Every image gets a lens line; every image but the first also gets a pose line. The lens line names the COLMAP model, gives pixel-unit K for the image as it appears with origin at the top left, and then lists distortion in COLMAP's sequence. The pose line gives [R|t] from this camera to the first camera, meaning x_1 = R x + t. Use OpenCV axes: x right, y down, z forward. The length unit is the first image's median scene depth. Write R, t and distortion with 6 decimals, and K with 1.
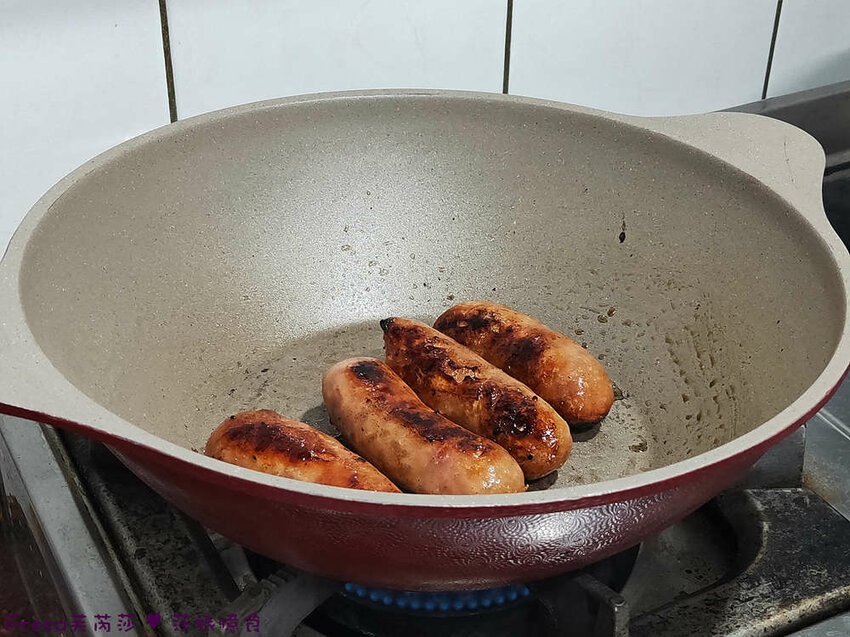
lens RADIAL K [[1376.5, 0, 425.0], [0, 1376.5, 318.5], [0, 0, 1]] dist [0.019641, 0.001962]
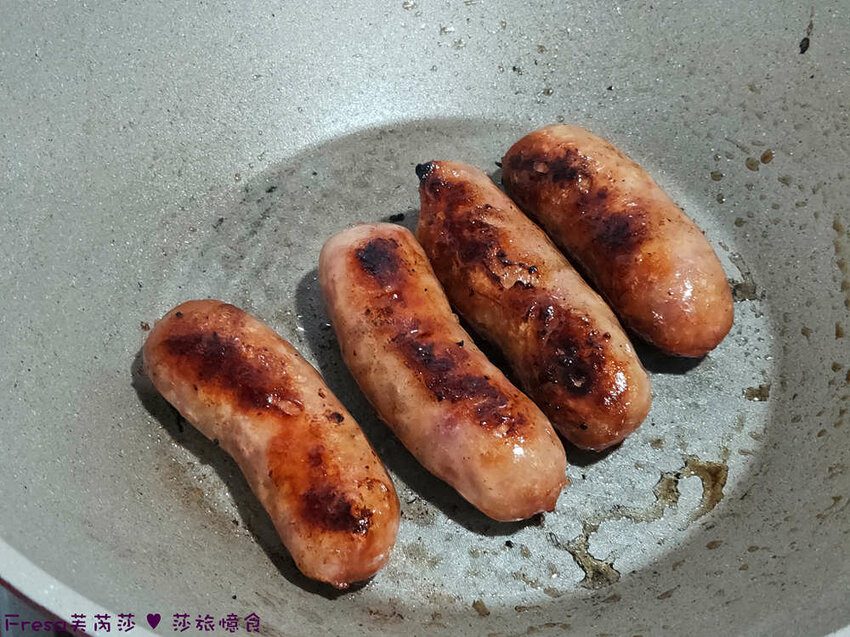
lens RADIAL K [[1376.5, 0, 425.0], [0, 1376.5, 318.5], [0, 0, 1]] dist [0.019641, 0.001962]
pose [[0.981357, 0.137658, -0.134119, 0.078444], [-0.079421, 0.925934, 0.369240, -0.190316], [0.175015, -0.351704, 0.919605, 0.337027]]
